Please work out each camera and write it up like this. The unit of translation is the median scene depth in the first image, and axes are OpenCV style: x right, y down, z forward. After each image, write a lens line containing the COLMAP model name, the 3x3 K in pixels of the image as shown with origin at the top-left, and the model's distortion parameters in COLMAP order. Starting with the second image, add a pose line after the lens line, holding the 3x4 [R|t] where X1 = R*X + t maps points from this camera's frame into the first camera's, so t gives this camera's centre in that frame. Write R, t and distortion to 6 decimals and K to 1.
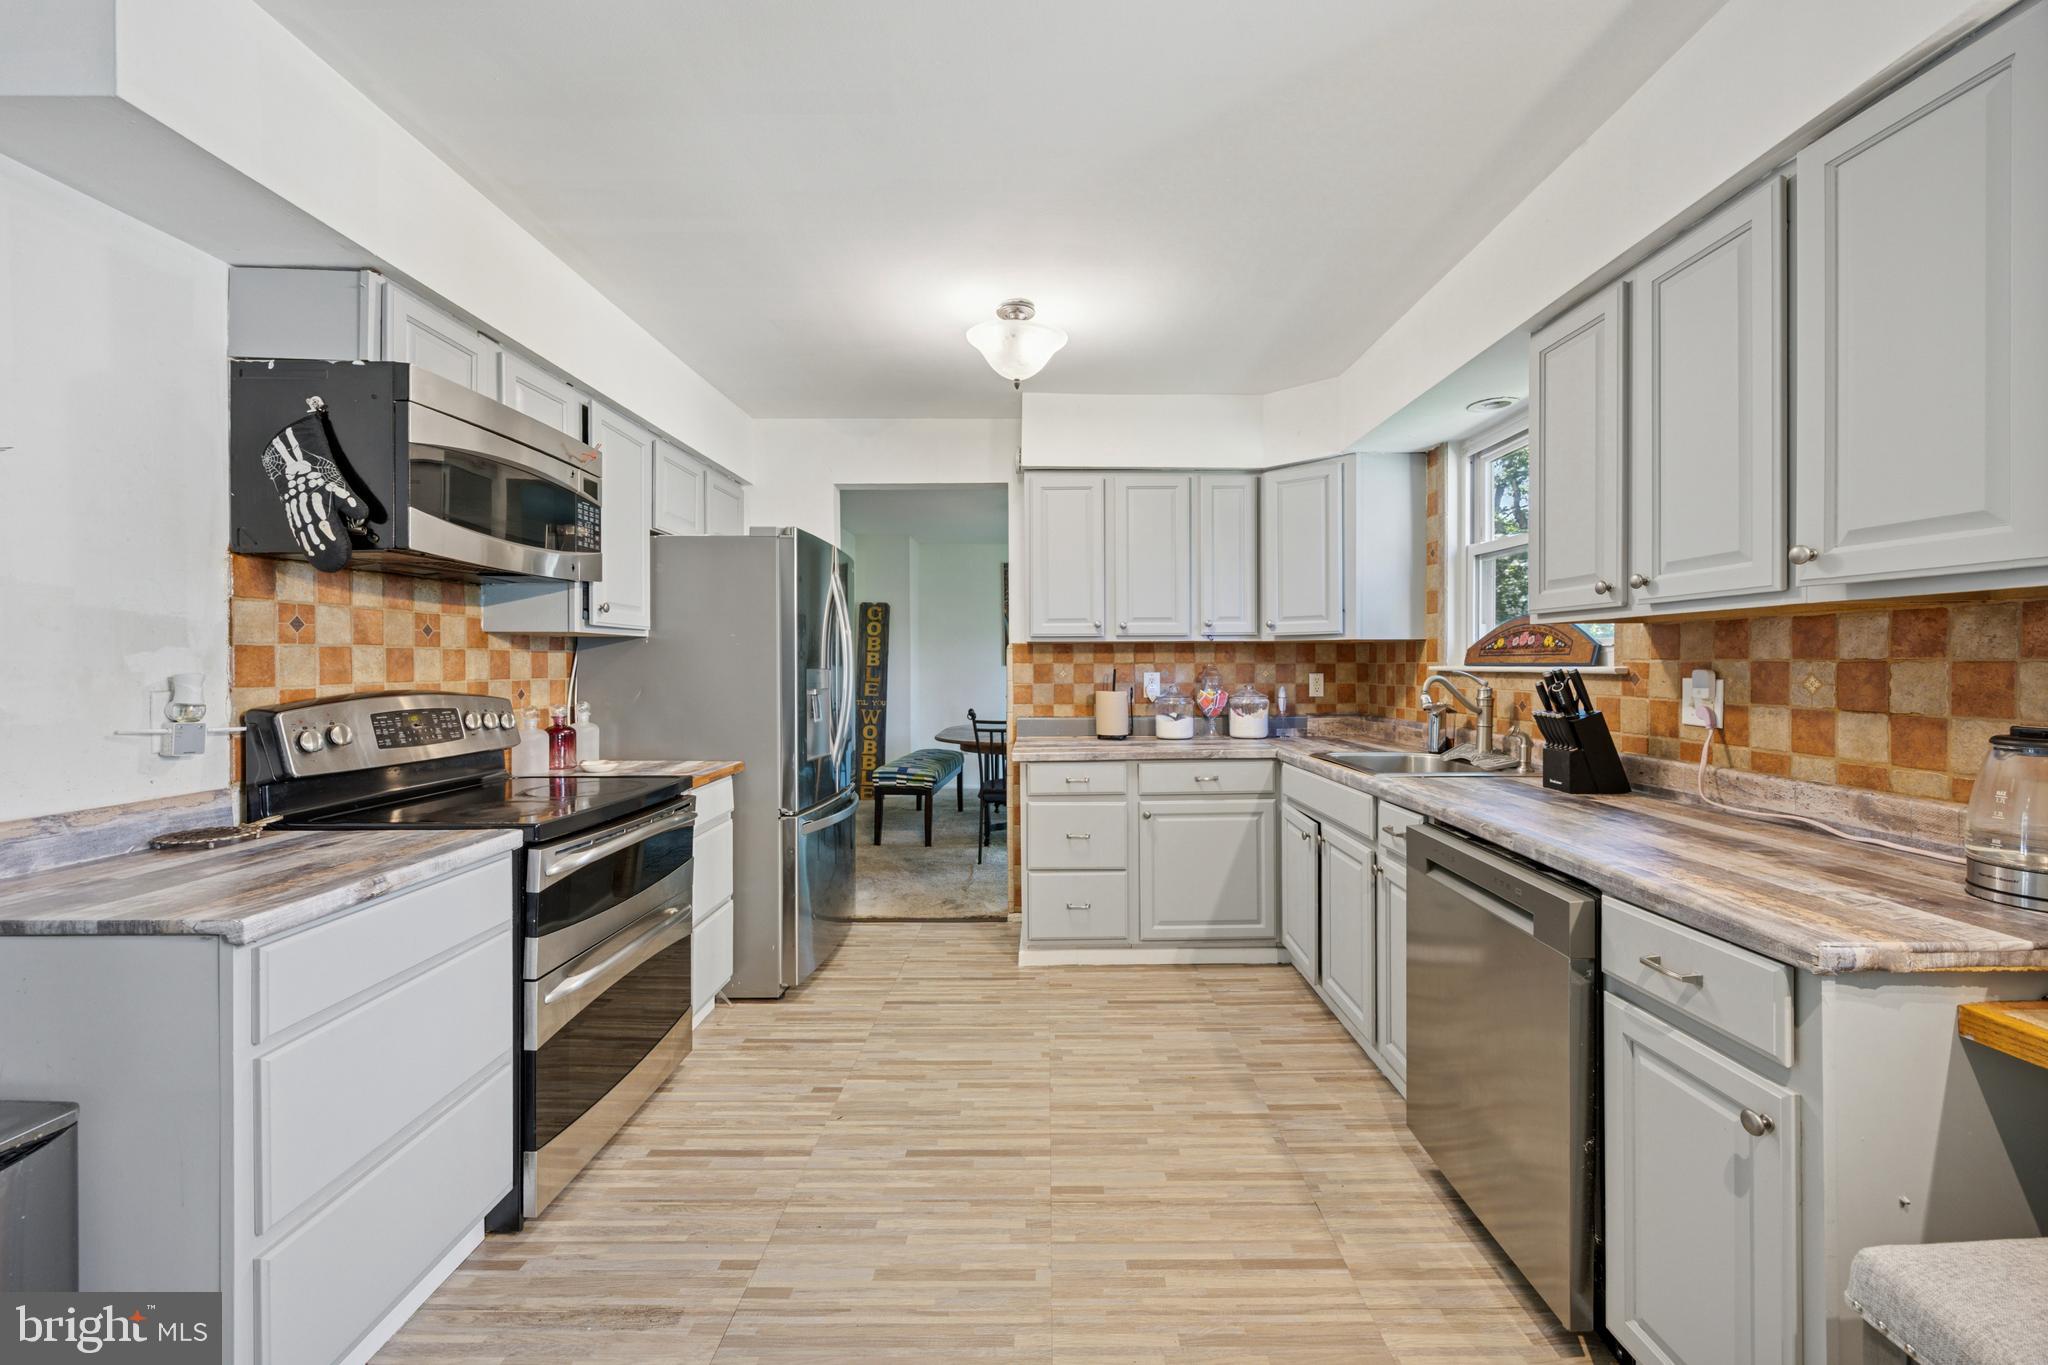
lens RADIAL K [[853.0, 0, 1024.0], [0, 853.0, 682.5], [0, 0, 1]] dist [-0.000553, -0.000022]
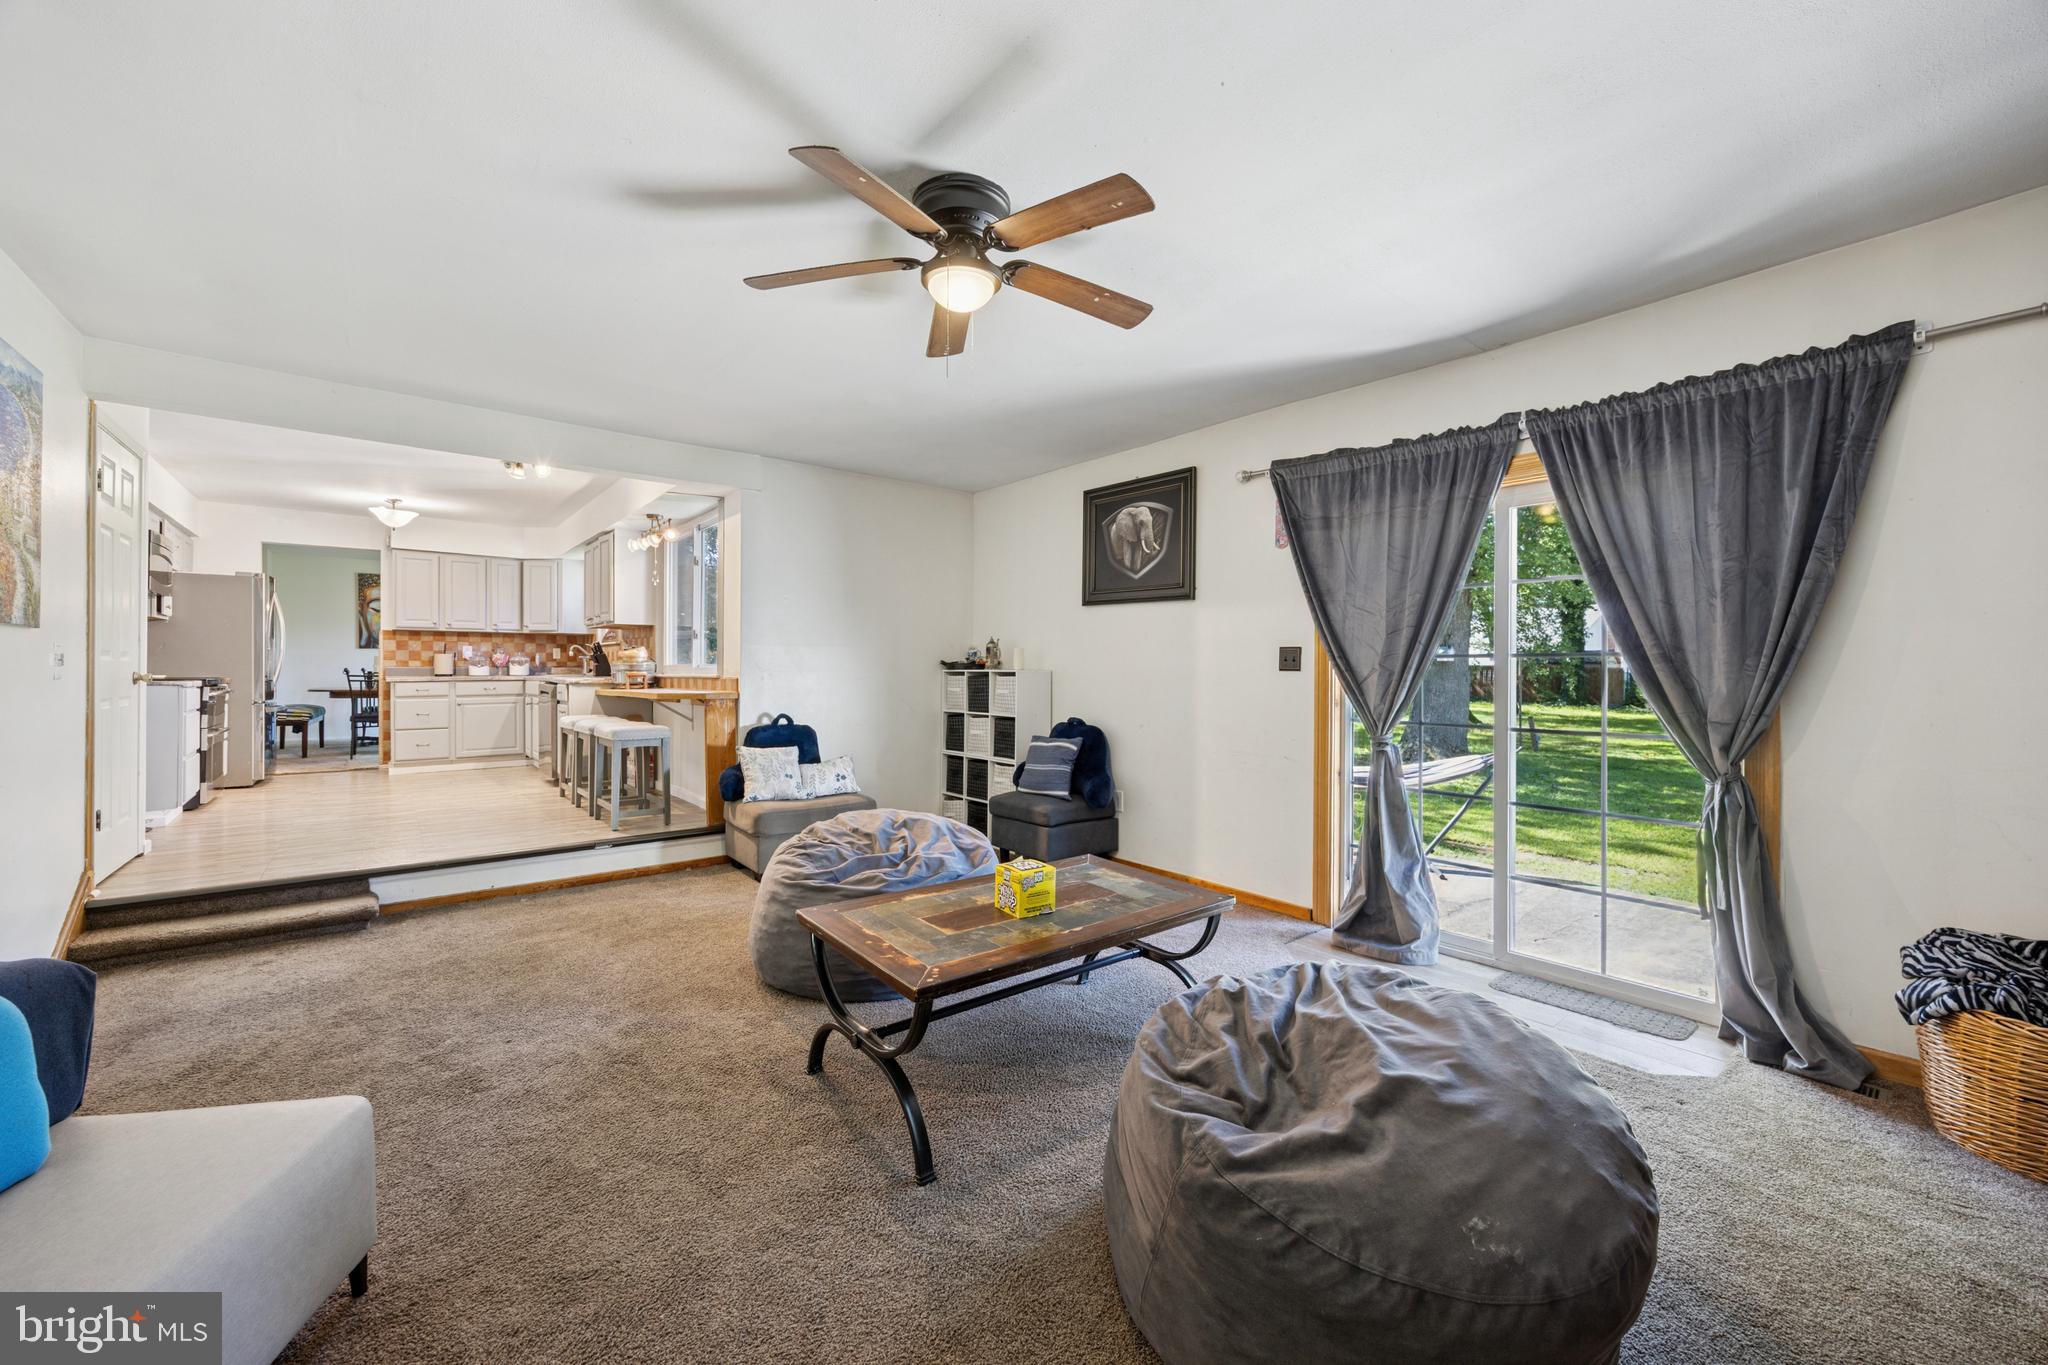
lens RADIAL K [[795.4, 0, 1024.0], [0, 795.4, 682.5], [0, 0, 1]] dist [0.001881, 0.000045]
pose [[0.763473, -0.004024, 0.645827, -0.073769], [0.004042, 0.999991, 0.001452, 0.083665], [-0.645827, 0.001502, 0.763482, -1.441796]]
